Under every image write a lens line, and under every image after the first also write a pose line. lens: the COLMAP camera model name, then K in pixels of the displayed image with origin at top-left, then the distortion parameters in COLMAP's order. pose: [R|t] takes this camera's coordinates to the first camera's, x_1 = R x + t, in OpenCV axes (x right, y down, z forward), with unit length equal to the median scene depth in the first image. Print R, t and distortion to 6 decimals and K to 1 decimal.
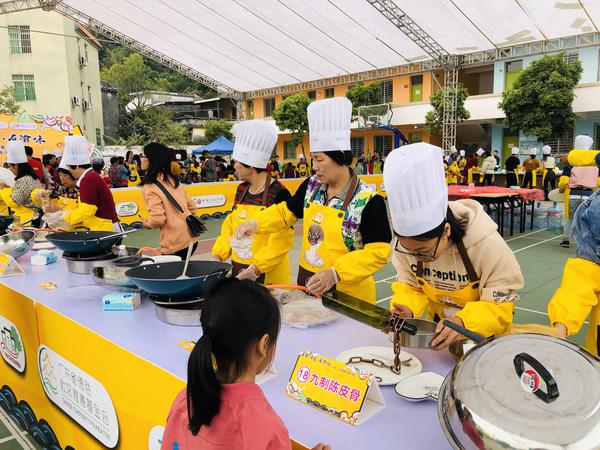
lens RADIAL K [[521.7, 0, 302.1], [0, 521.7, 225.8], [0, 0, 1]] dist [0.012032, 0.006078]
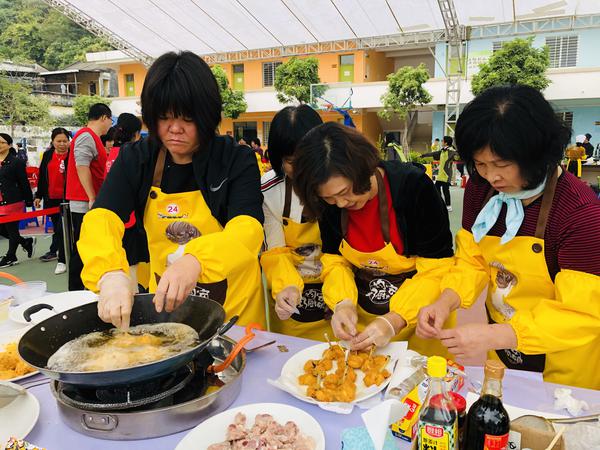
lens RADIAL K [[521.7, 0, 299.4], [0, 521.7, 226.6], [0, 0, 1]] dist [0.012032, 0.006078]
pose [[0.941699, -0.041136, 0.333933, -0.196085], [0.033722, 0.999040, 0.027972, -0.020971], [-0.334763, -0.015081, 0.942182, 0.198597]]
